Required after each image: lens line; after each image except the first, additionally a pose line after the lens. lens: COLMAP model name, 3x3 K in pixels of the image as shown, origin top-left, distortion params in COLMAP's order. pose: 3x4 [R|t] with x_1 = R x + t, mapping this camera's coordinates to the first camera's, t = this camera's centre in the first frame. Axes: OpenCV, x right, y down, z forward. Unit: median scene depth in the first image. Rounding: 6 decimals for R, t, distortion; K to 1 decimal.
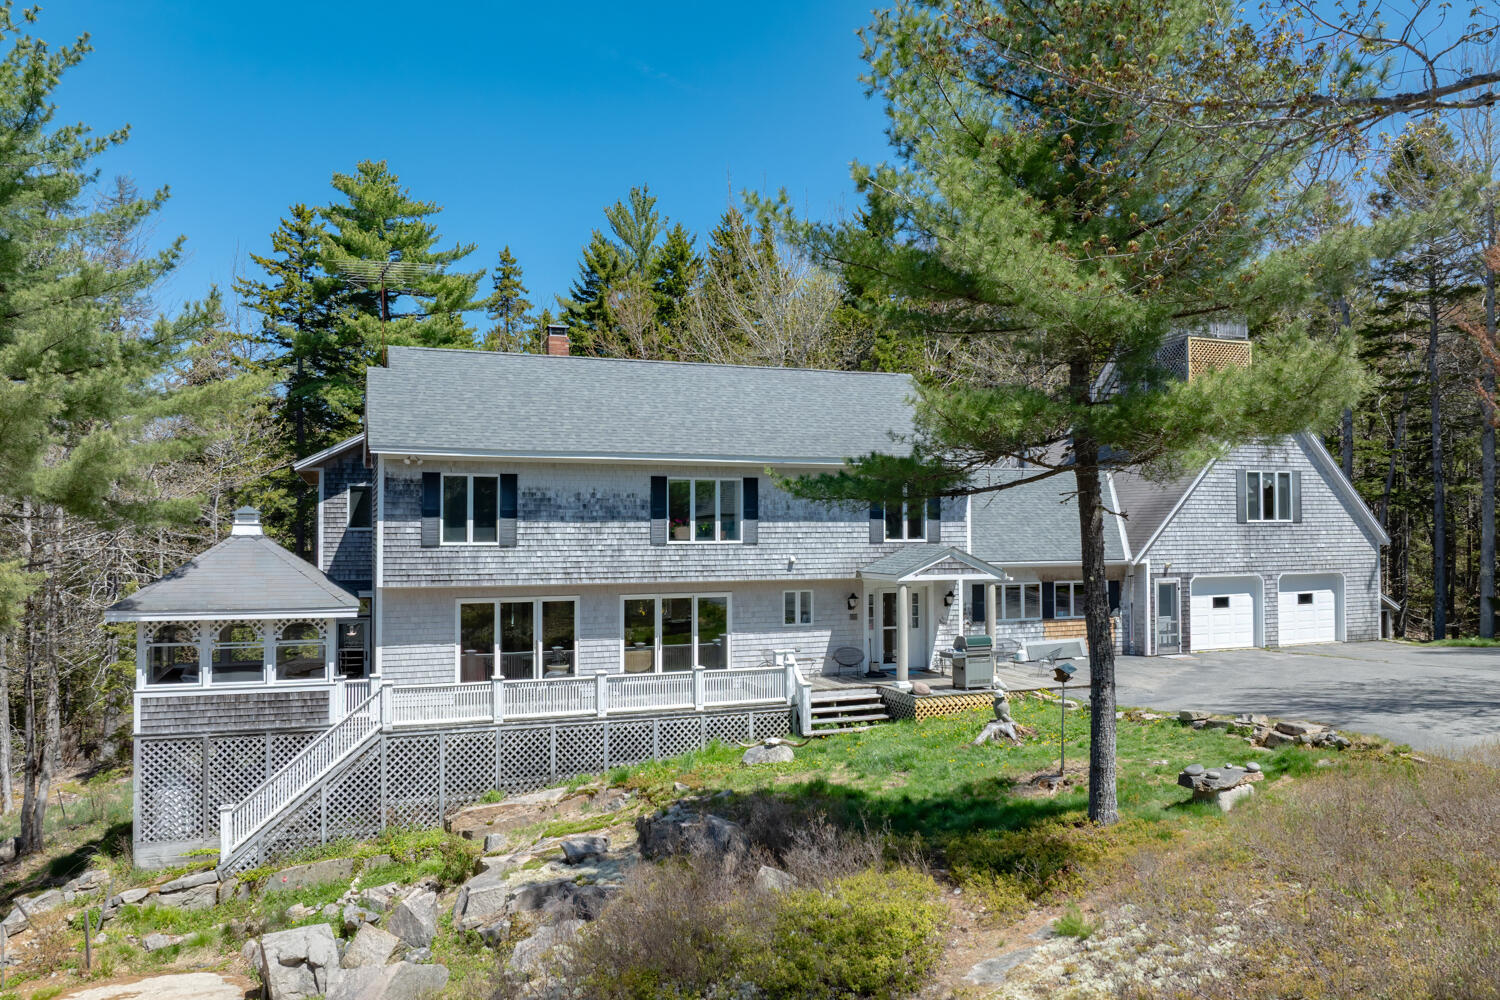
lens RADIAL K [[1041.0, 0, 750.0], [0, 1041.0, 500.0], [0, 0, 1]] dist [-0.034716, 0.002997]
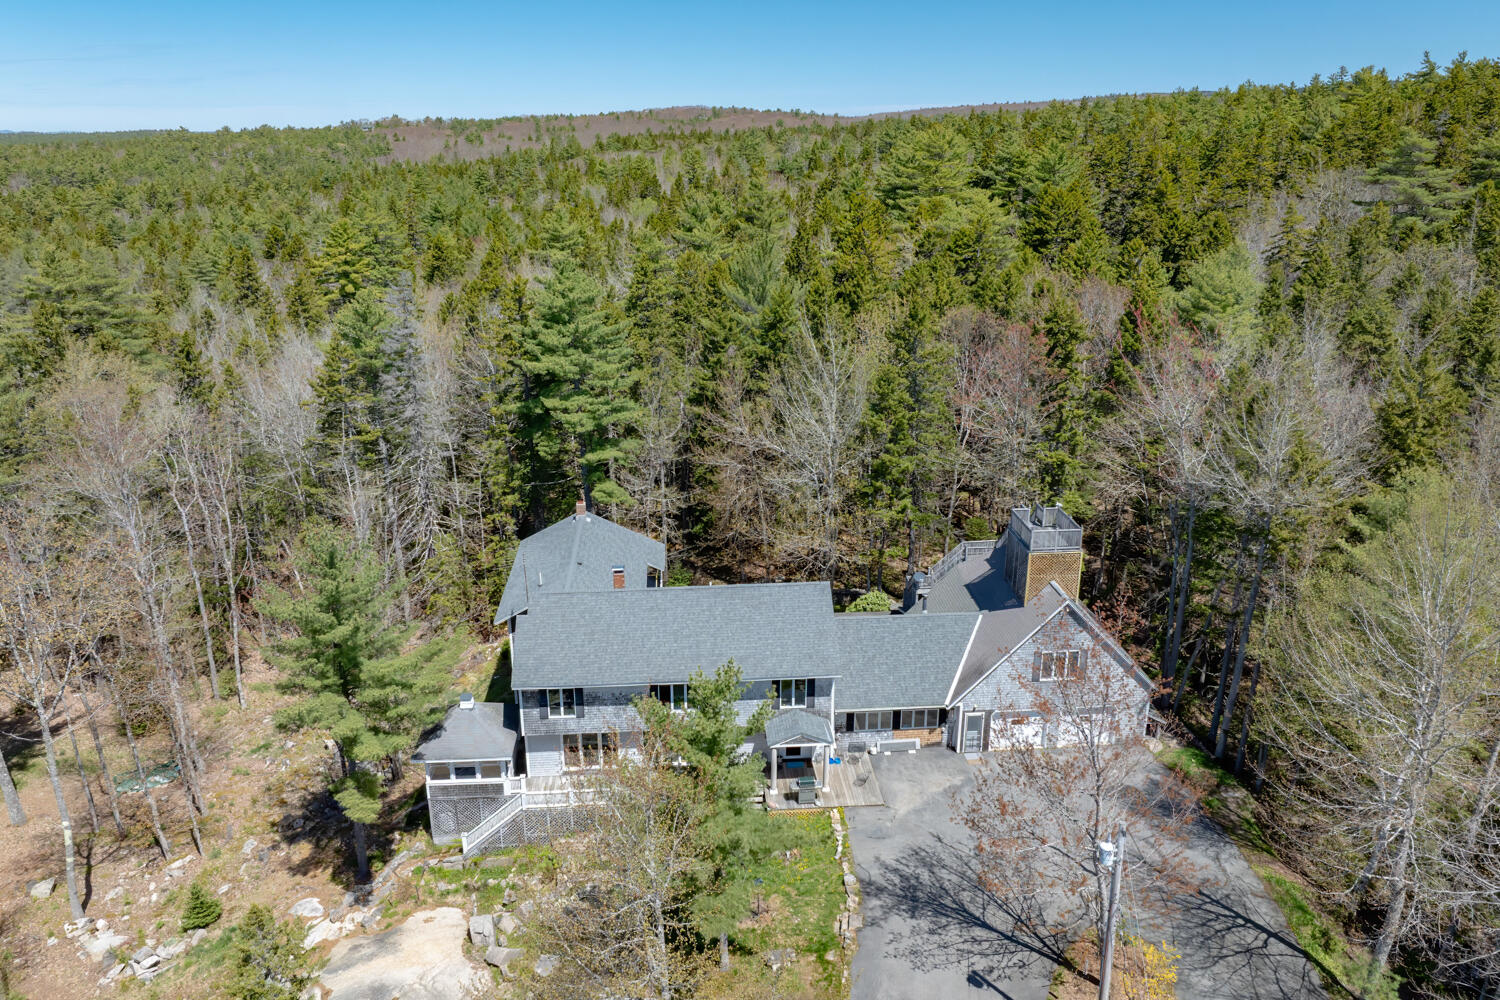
lens RADIAL K [[1057.5, 0, 759.7], [0, 1057.5, 458.0], [0, 0, 1]] dist [-0.033449, -0.003423]
pose [[0.961539, 0.086333, -0.260750, 0.621287], [0.003801, 0.945046, 0.326915, -1.136579], [0.274644, -0.315333, 0.908370, -0.668513]]
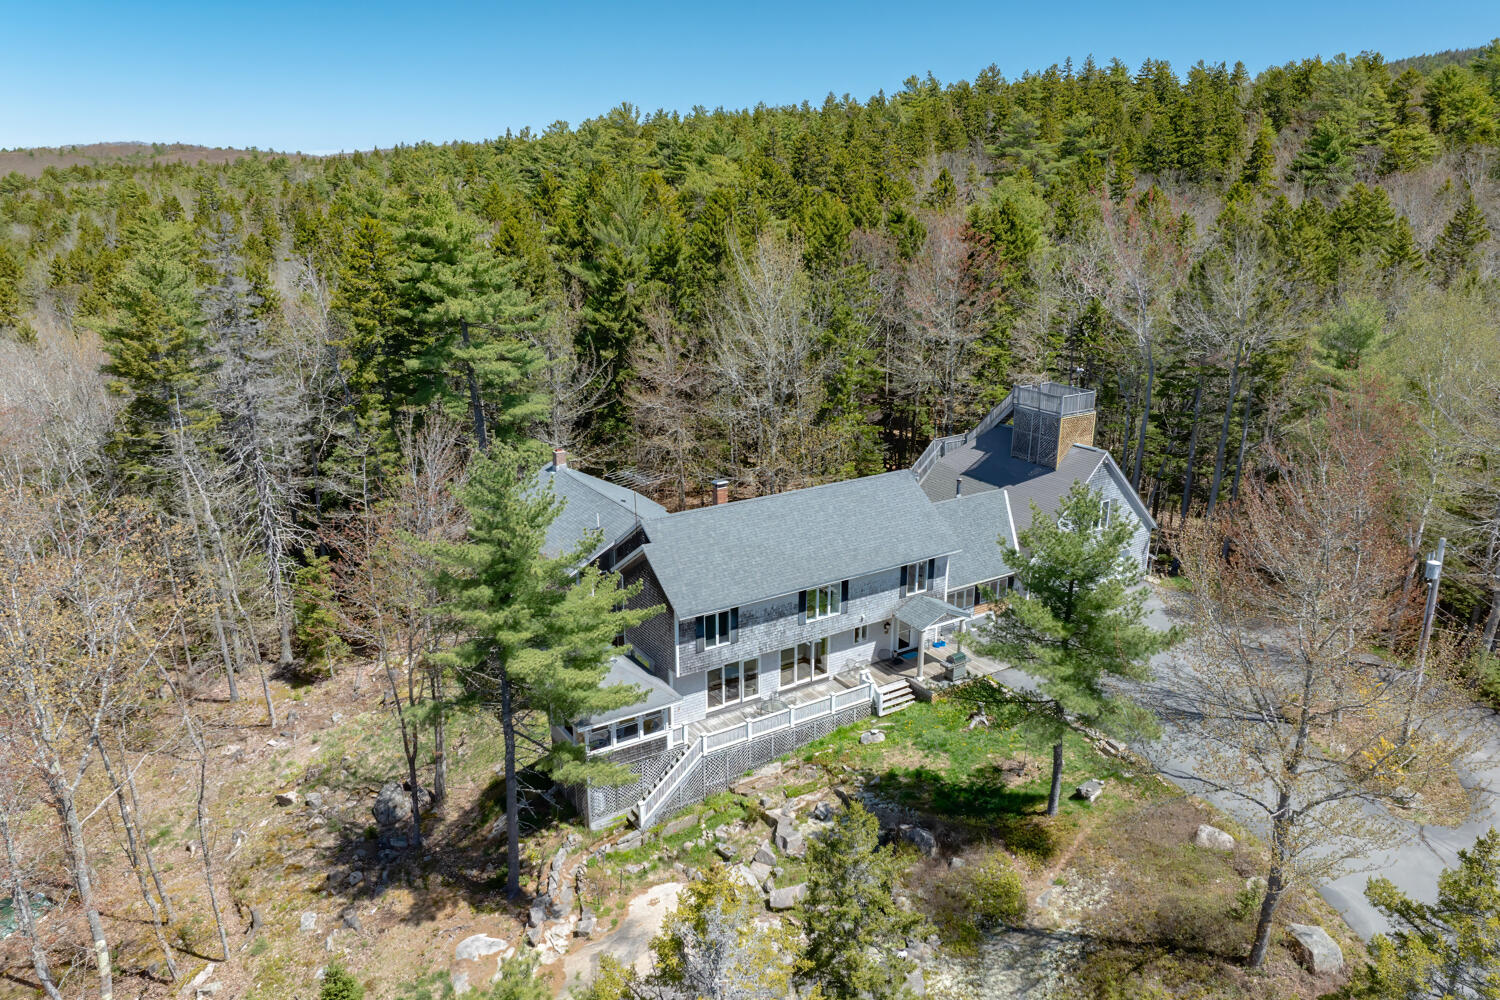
lens RADIAL K [[1061.7, 0, 750.3], [0, 1061.7, 506.7], [0, 0, 1]] dist [-0.036676, -0.000126]
pose [[0.978822, -0.058684, 0.196122, -0.560650], [-0.008832, 0.945032, 0.326857, -0.809264], [-0.204523, -0.321667, 0.924500, -0.698348]]
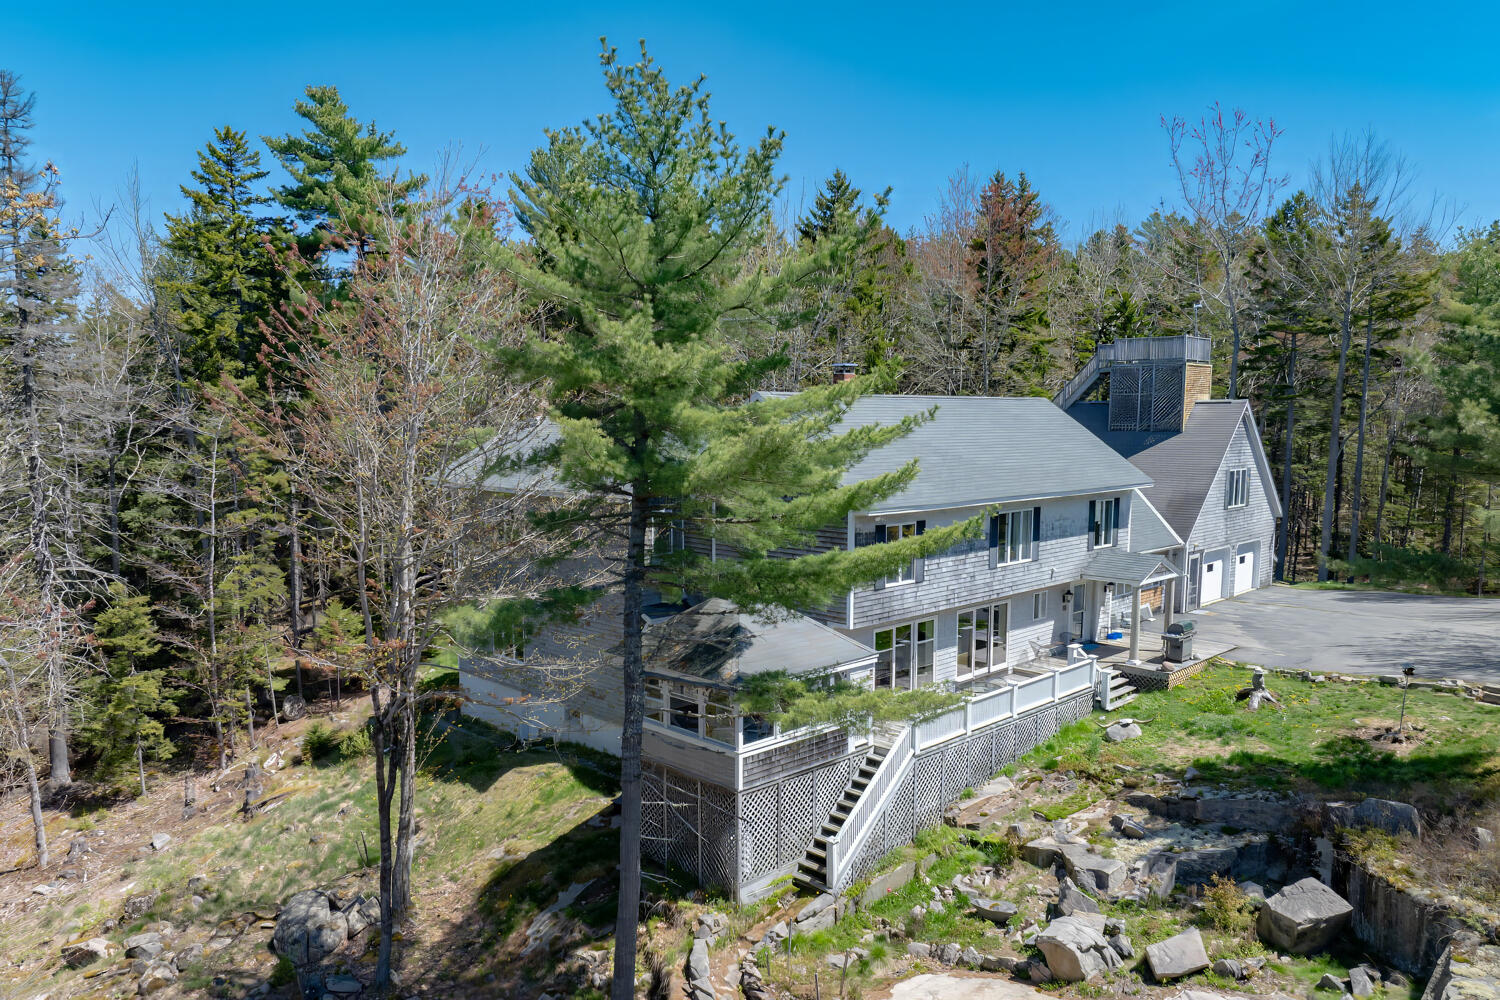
lens RADIAL K [[1061.7, 0, 750.3], [0, 1061.7, 506.7], [0, 0, 1]] dist [-0.036676, -0.000126]
pose [[0.914190, -0.030697, 0.404122, -0.877348], [-0.015547, 0.993737, 0.110656, -0.167504], [-0.404988, -0.107443, 0.907987, -0.000600]]
